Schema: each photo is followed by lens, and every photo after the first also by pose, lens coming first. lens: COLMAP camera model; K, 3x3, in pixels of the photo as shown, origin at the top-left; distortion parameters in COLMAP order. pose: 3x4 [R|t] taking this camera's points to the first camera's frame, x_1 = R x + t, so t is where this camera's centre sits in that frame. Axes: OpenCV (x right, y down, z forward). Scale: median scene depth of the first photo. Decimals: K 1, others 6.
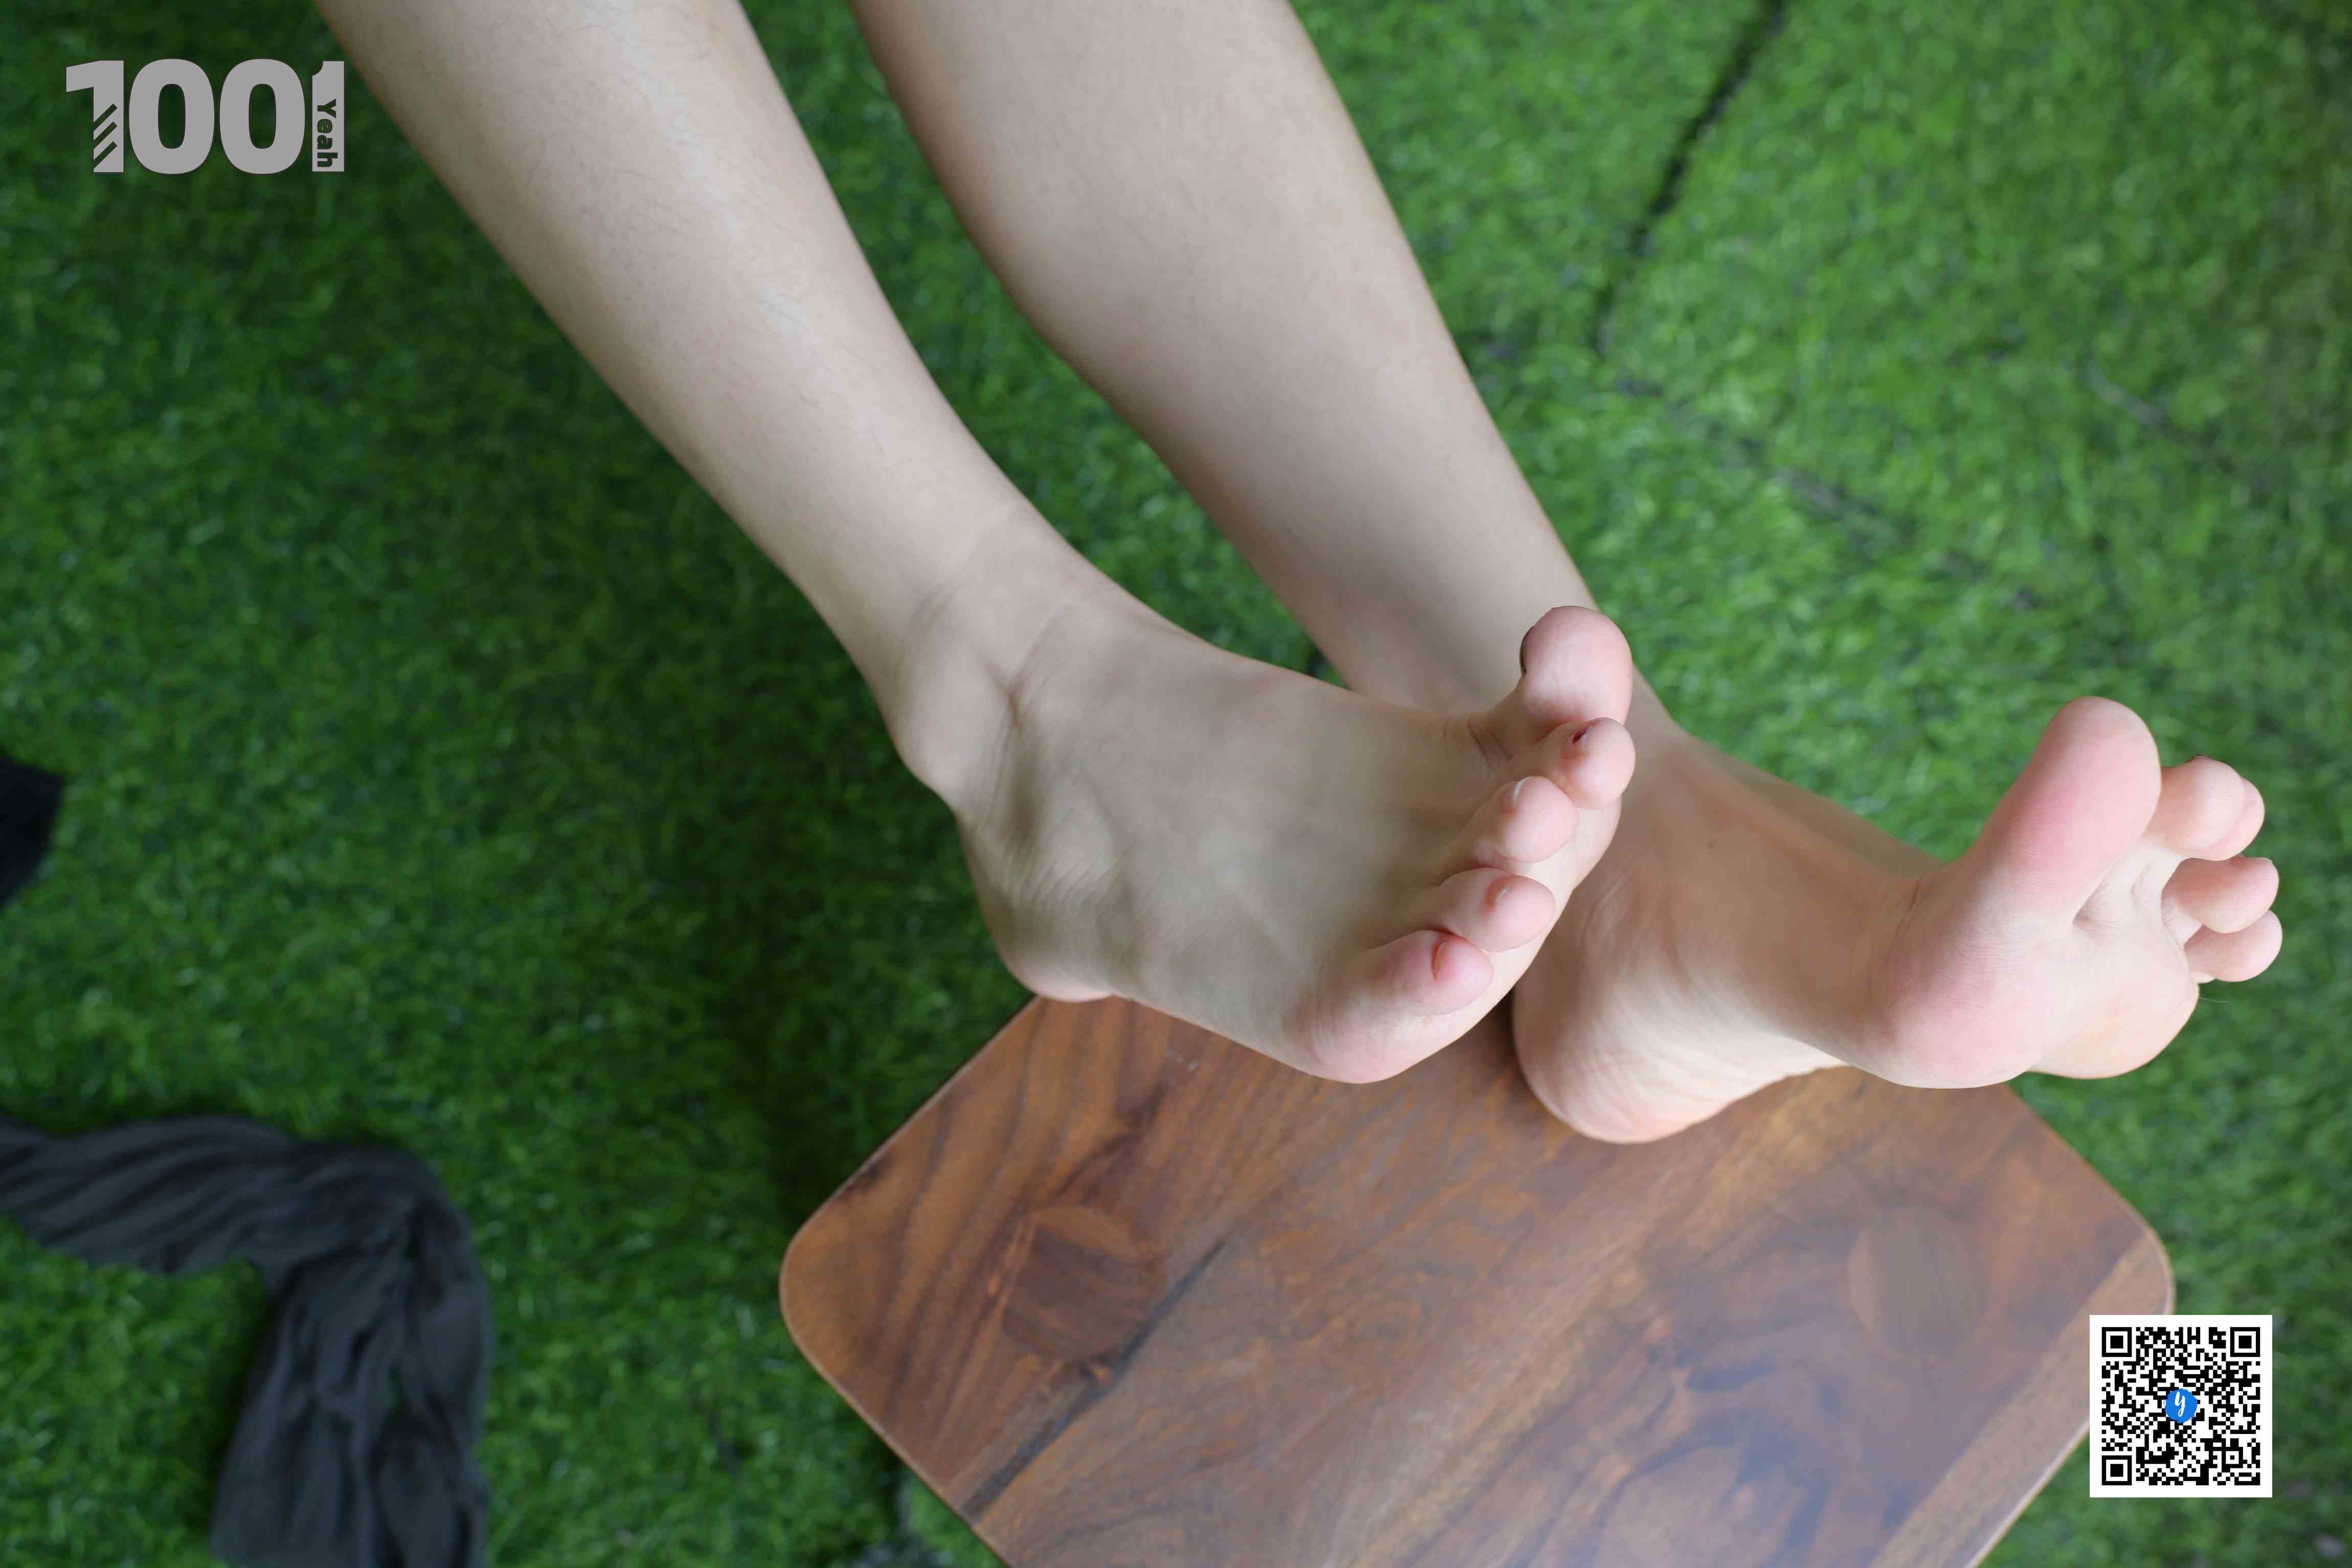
lens RADIAL K [[2521.2, 0, 1160.3], [0, 2521.2, 780.3], [0, 0, 1]] dist [0.011175, 0.000000]
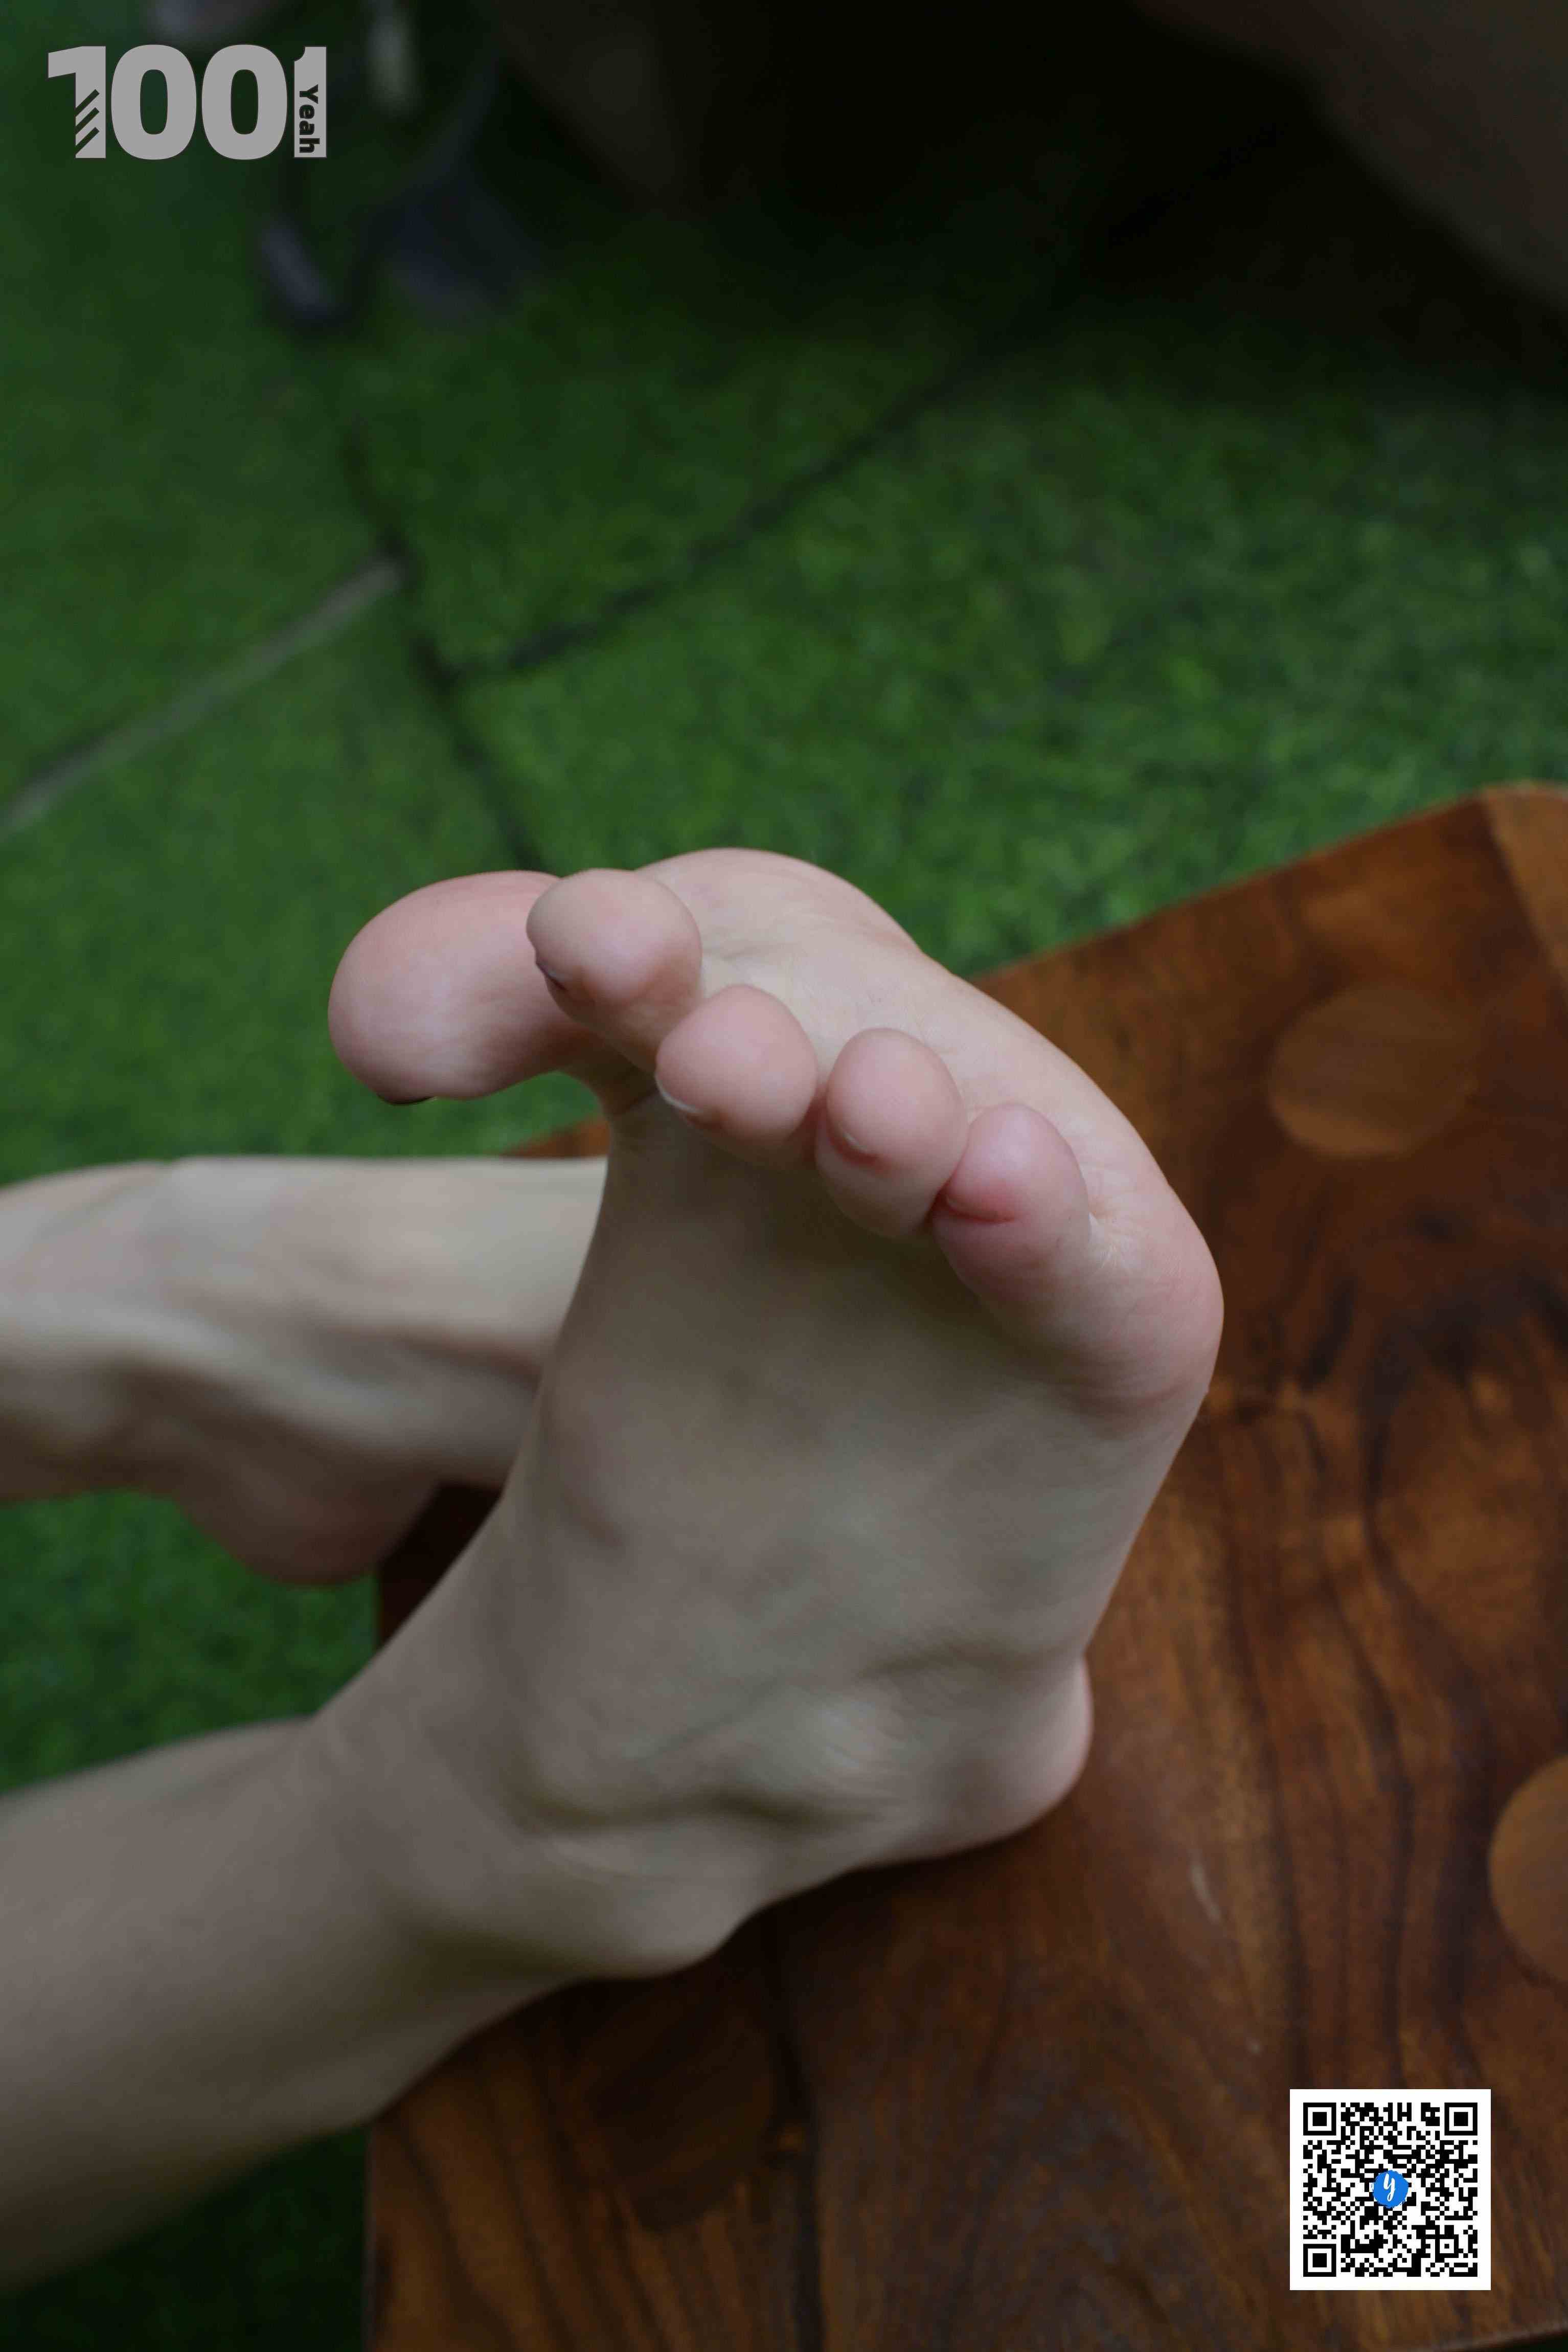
lens RADIAL K [[2521.2, 0, 721.9], [0, 2521.2, 1099.9], [0, 0, 1]] dist [0.011175, 0.000000]
pose [[0.524364, -0.838050, 0.150715, 0.066392], [0.777222, 0.398770, -0.486732, 0.309482], [0.347805, 0.372364, 0.860451, 0.244001]]
